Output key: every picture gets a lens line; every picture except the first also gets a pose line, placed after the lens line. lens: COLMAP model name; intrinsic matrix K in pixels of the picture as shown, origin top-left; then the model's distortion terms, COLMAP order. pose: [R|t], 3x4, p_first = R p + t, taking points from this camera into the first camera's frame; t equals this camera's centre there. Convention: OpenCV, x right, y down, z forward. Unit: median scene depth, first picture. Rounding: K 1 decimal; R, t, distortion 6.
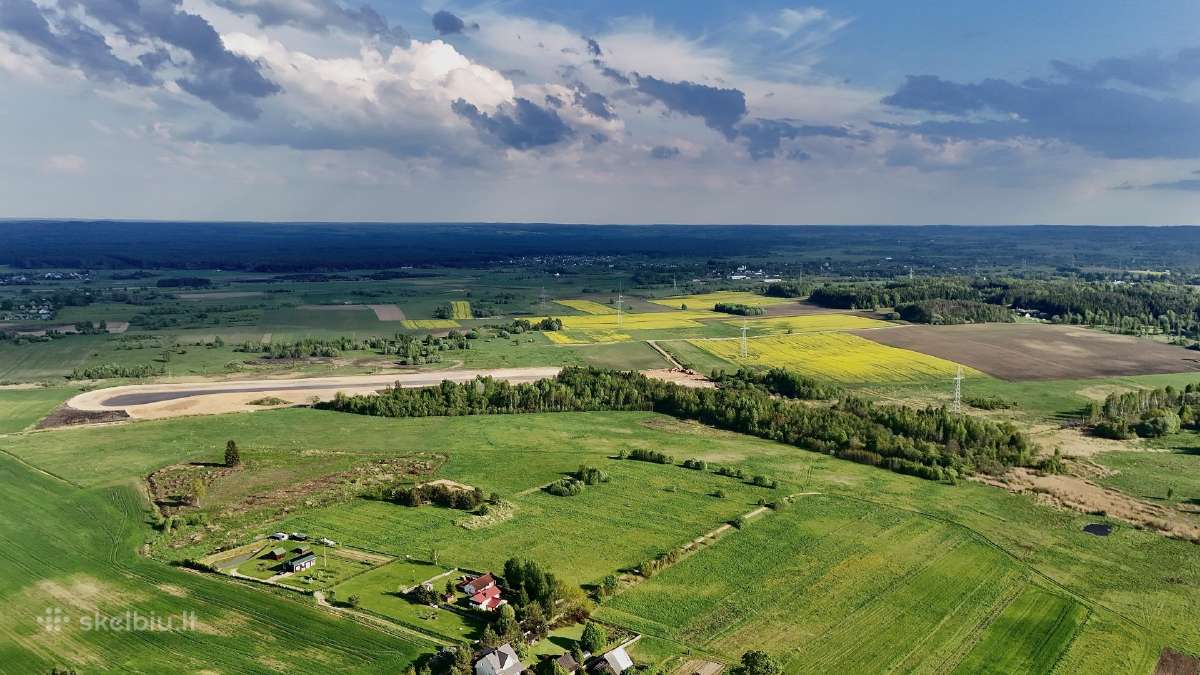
lens RADIAL K [[870.2, 0, 597.1], [0, 870.2, 360.3], [0, 0, 1]] dist [0.099444, -0.113449]
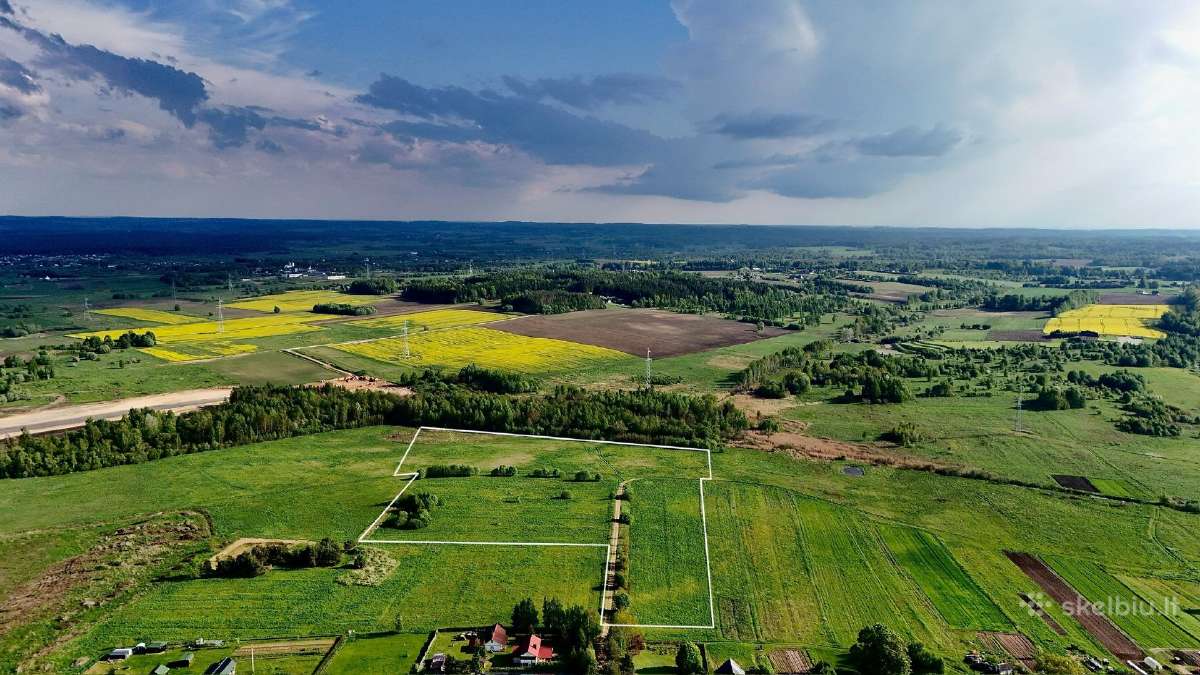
lens RADIAL K [[875.9, 0, 598.4], [0, 875.9, 341.2], [0, 0, 1]] dist [0.083770, -0.079296]
pose [[0.841933, -0.074134, 0.534465, -0.249953], [0.082725, 0.996541, 0.007912, -0.018360], [-0.533203, 0.037552, 0.845154, 0.099031]]
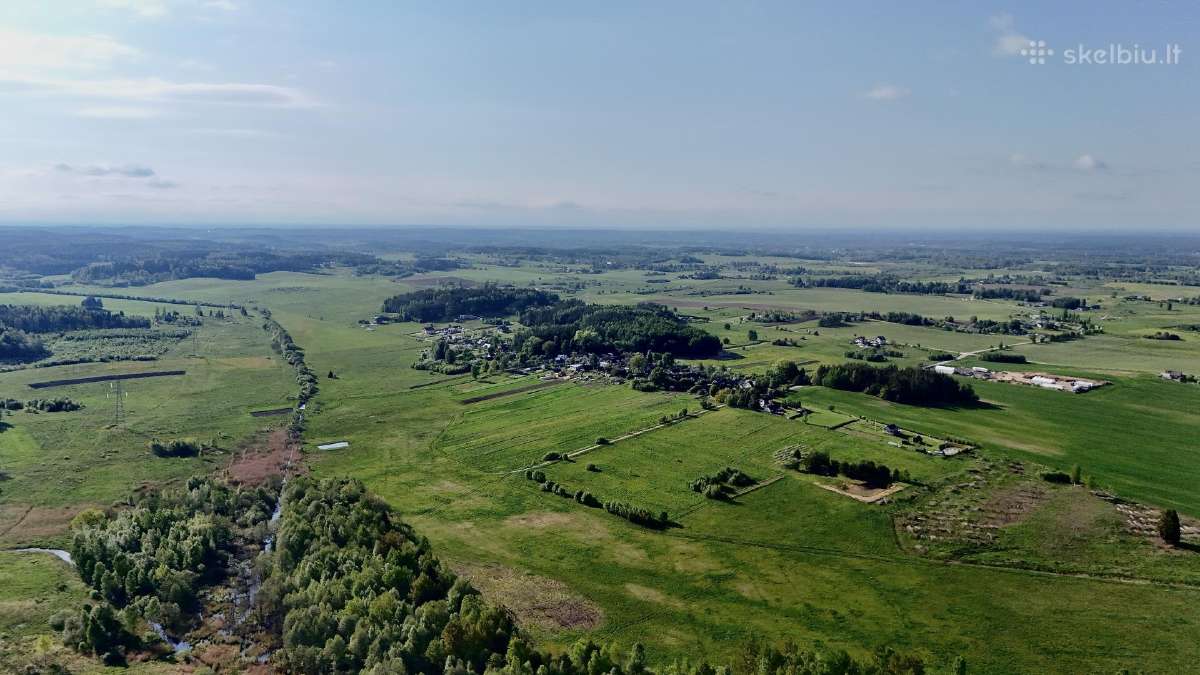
lens RADIAL K [[875.9, 0, 598.4], [0, 875.9, 341.2], [0, 0, 1]] dist [0.083770, -0.079296]
pose [[-0.987504, -0.032592, 0.154190, -0.024960], [0.013585, 0.957136, 0.289319, -0.233536], [-0.157010, 0.287799, -0.944733, 1.455129]]
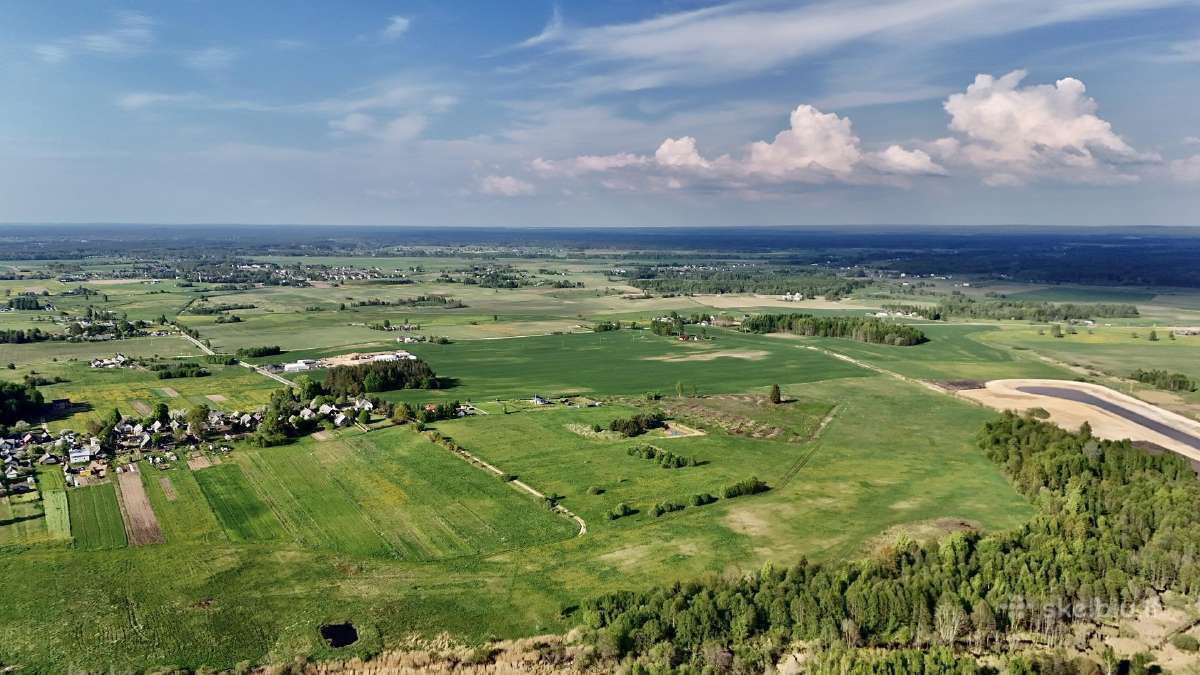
lens RADIAL K [[875.9, 0, 598.4], [0, 875.9, 341.2], [0, 0, 1]] dist [0.083770, -0.079296]
pose [[-0.317753, 0.123817, -0.940054, 0.783018], [-0.155445, 0.971220, 0.180465, -0.146333], [0.935345, 0.203470, -0.289361, 0.918938]]
